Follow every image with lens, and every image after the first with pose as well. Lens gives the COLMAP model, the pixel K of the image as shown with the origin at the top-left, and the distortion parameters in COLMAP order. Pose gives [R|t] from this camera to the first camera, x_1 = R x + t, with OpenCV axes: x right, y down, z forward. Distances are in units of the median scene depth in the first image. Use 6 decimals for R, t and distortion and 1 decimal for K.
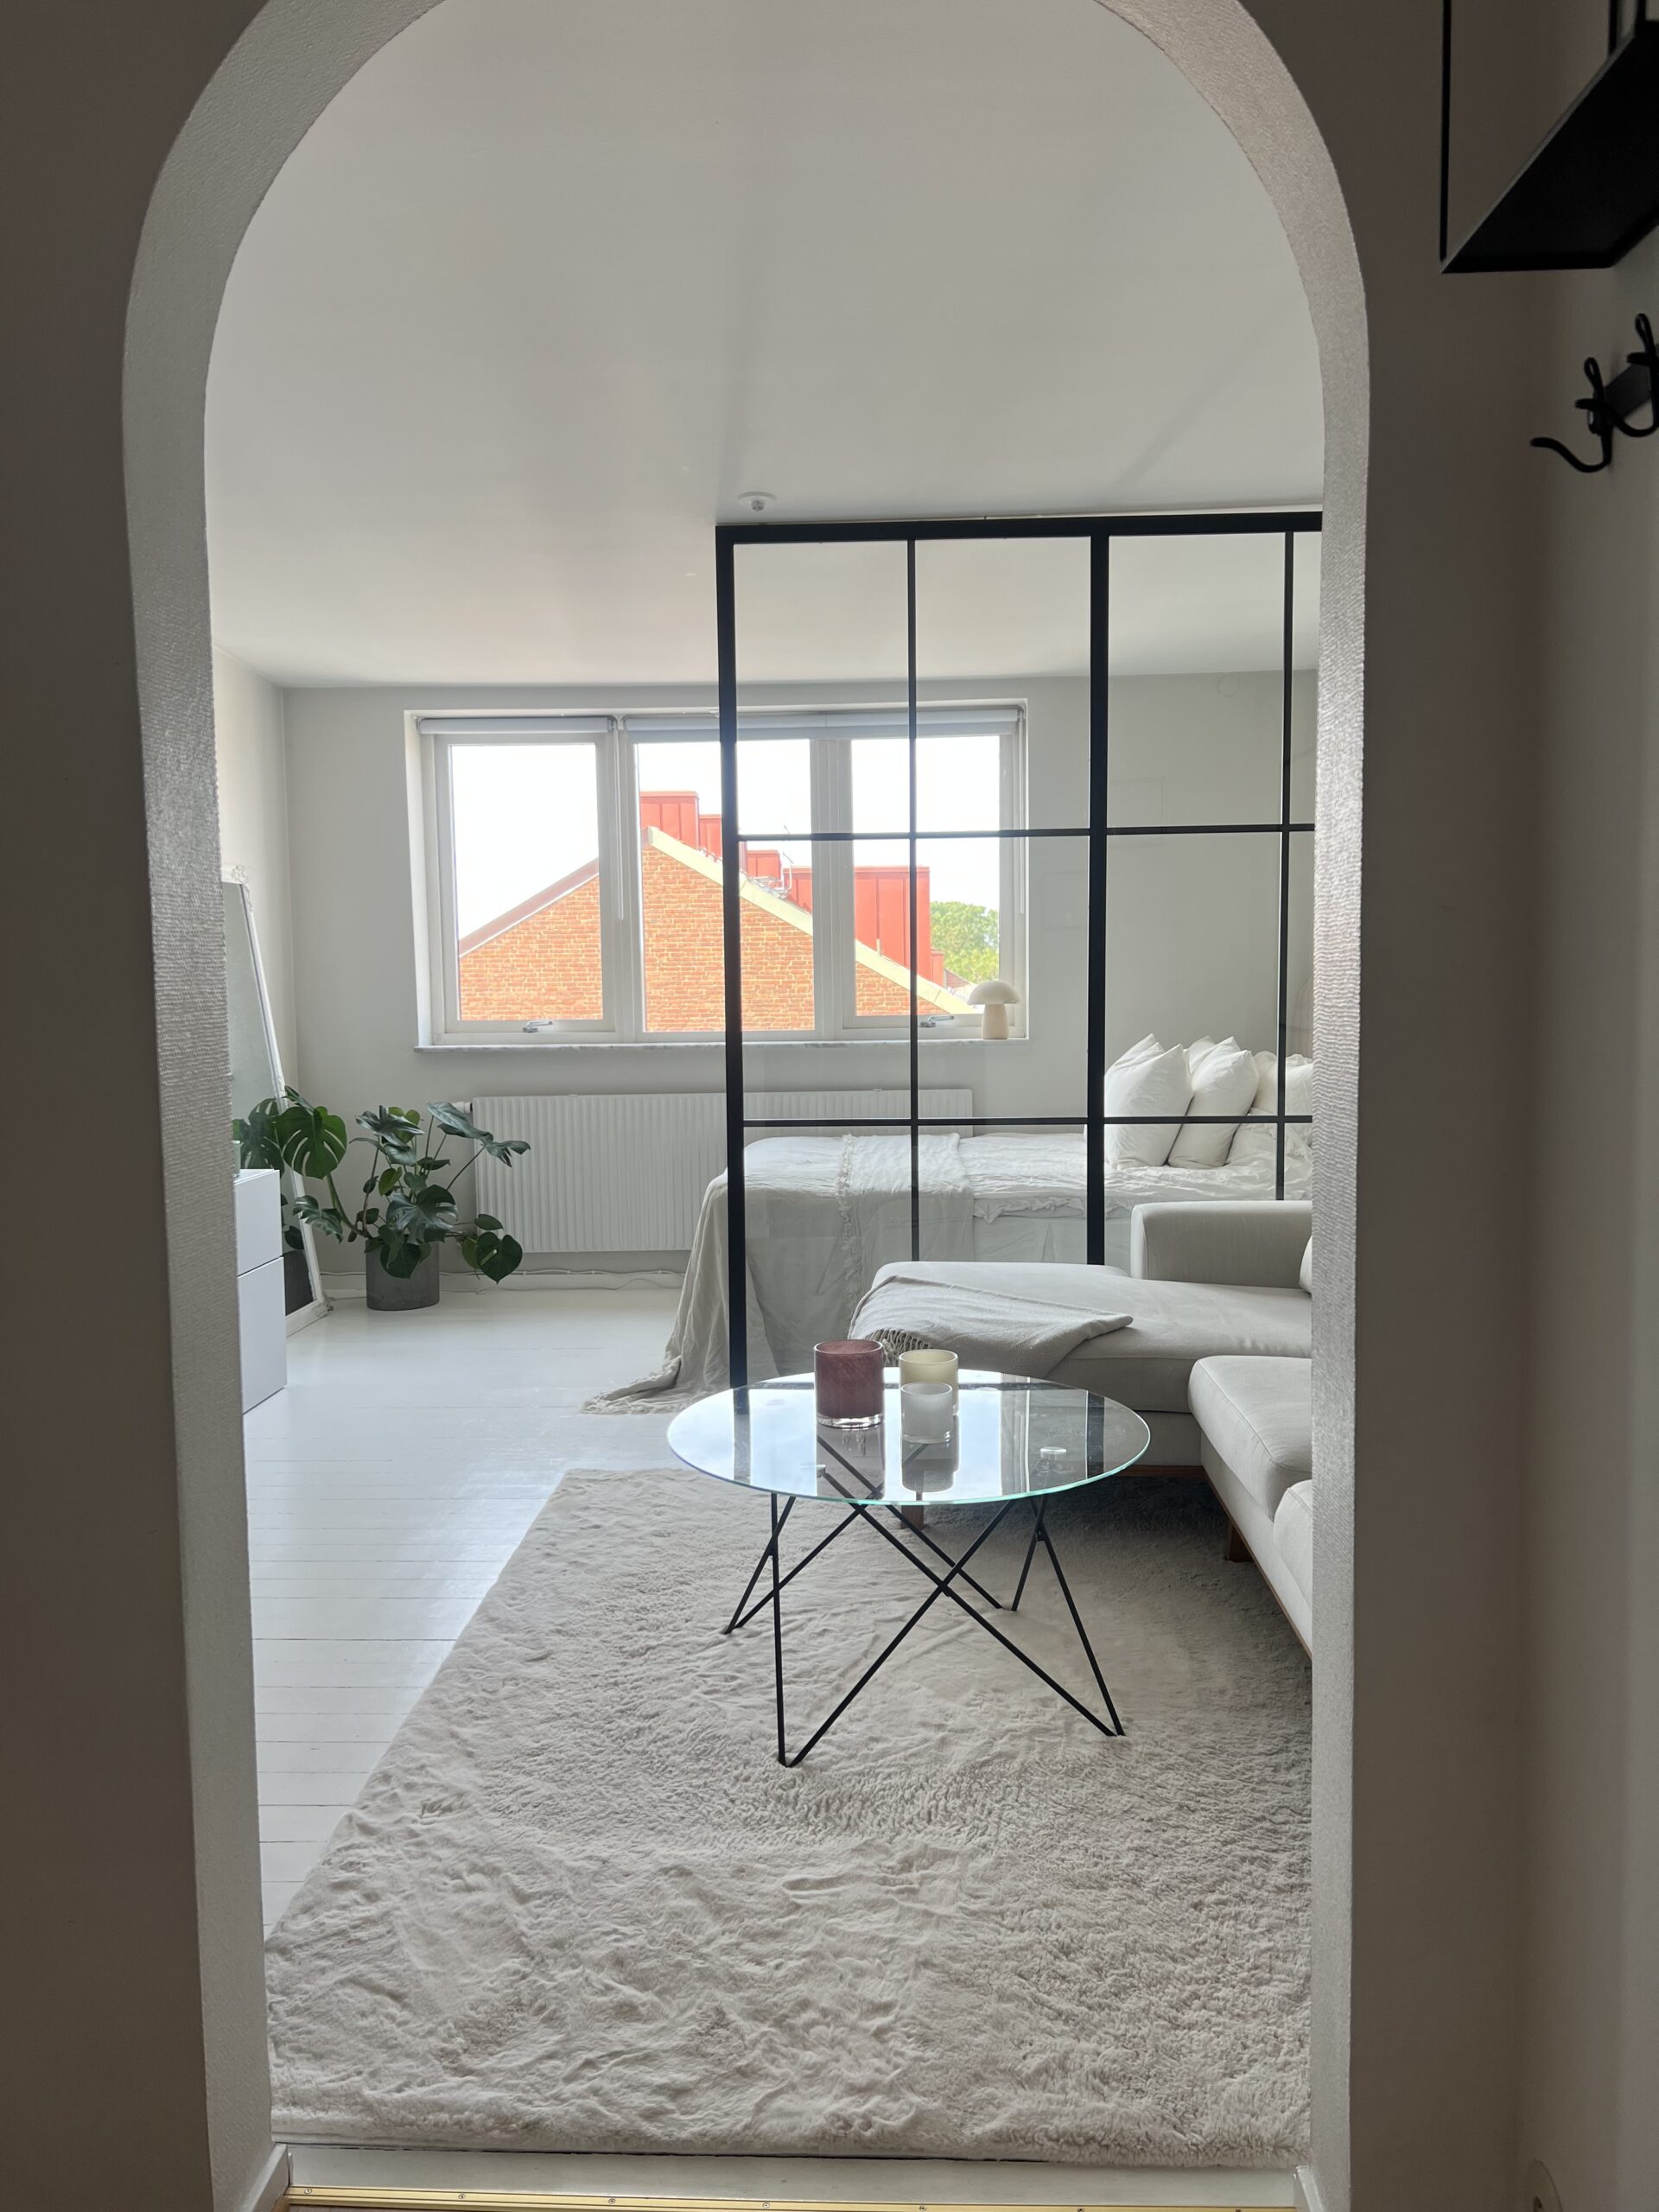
lens RADIAL K [[1674.4, 0, 868.8], [0, 1674.4, 1124.6], [0, 0, 1]] dist [0.079371, -0.101162]
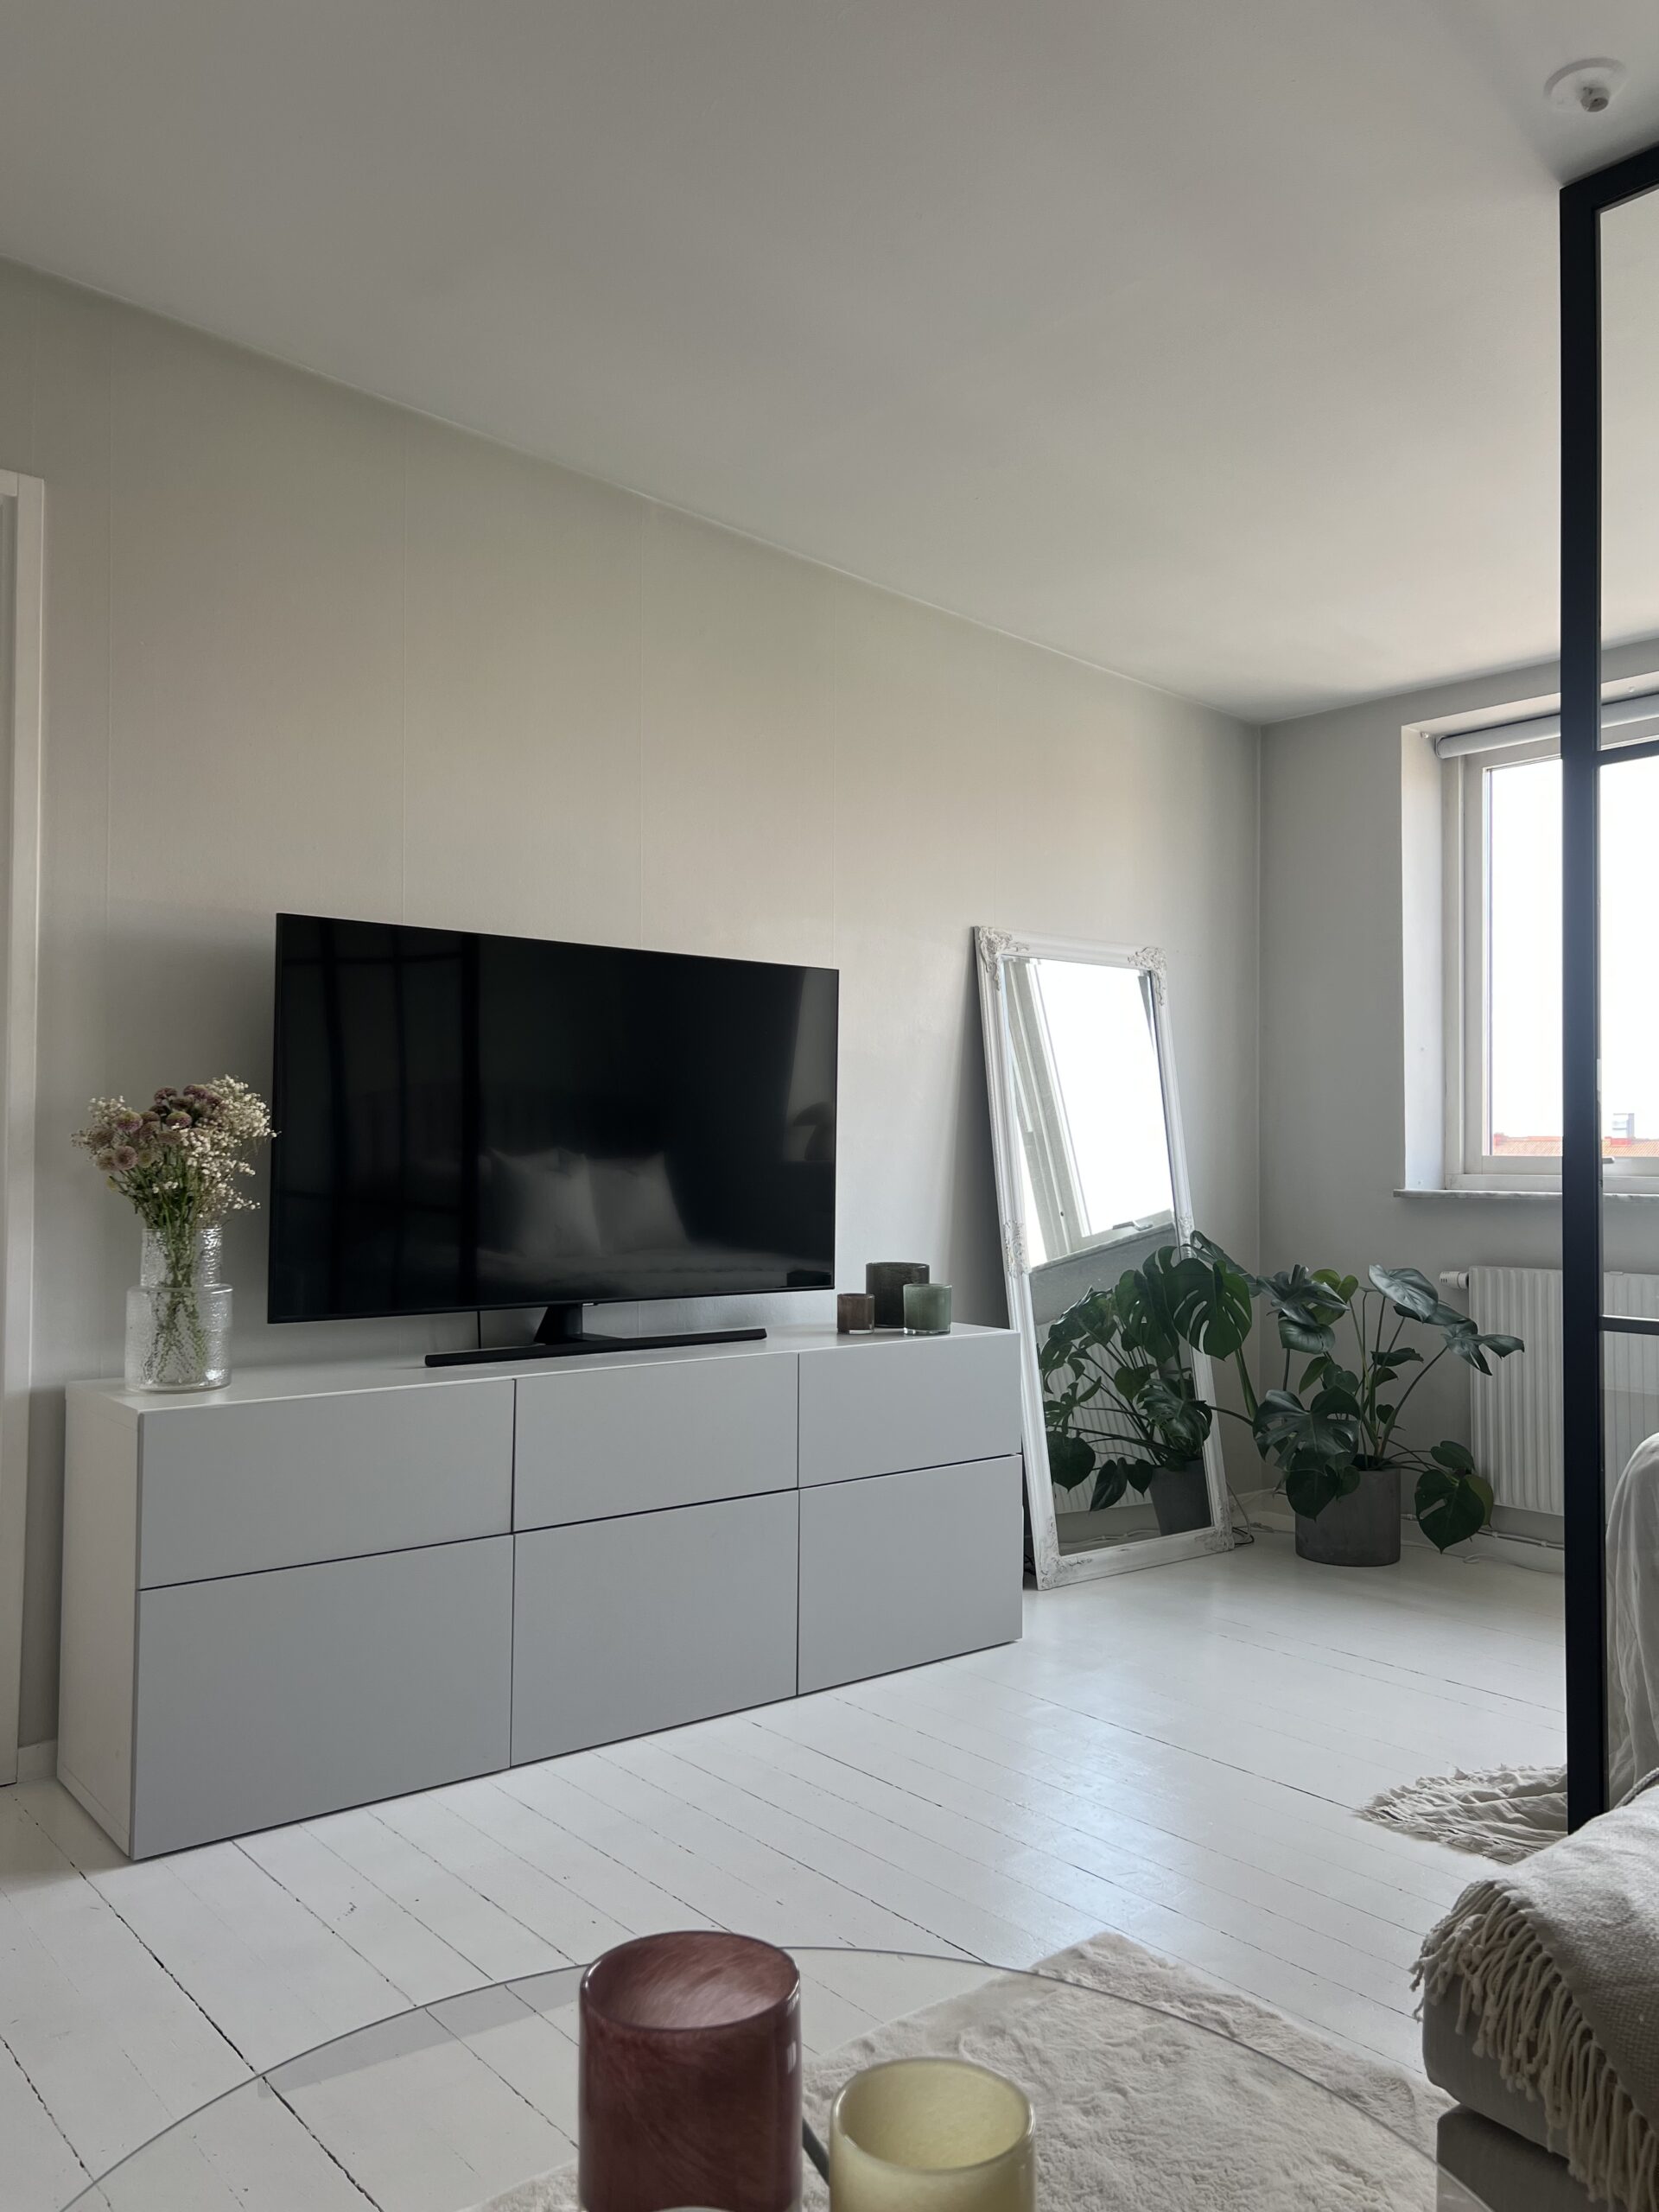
lens RADIAL K [[1674.4, 0, 868.8], [0, 1674.4, 1124.6], [0, 0, 1]] dist [0.079371, -0.101162]
pose [[0.667463, 0.007767, -0.744603, 0.161042], [-0.084980, 0.994207, -0.065805, -0.010983], [0.739778, 0.107199, 0.664256, 0.514179]]
